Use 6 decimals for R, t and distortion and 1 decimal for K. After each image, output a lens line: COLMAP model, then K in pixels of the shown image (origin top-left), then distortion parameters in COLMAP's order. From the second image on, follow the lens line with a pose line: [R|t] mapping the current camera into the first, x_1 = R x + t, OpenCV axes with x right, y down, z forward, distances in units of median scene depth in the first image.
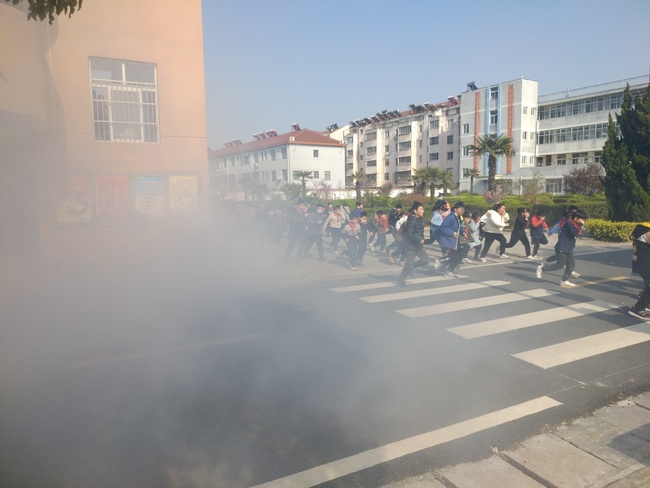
lens RADIAL K [[466.1, 0, 325.0], [0, 466.1, 244.0], [0, 0, 1]] dist [0.001697, -0.004276]
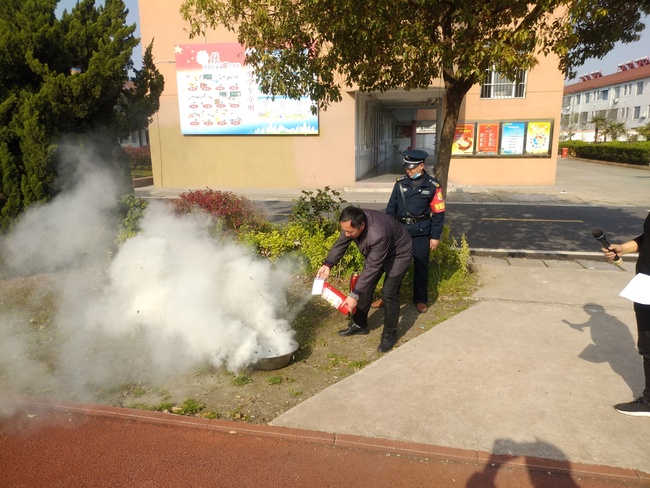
lens RADIAL K [[466.1, 0, 325.0], [0, 466.1, 244.0], [0, 0, 1]] dist [0.001697, -0.004276]
pose [[0.772512, 0.150726, -0.616853, 0.021287], [-0.070561, 0.985781, 0.152505, 0.008398], [0.631068, -0.074286, 0.772163, -0.099420]]
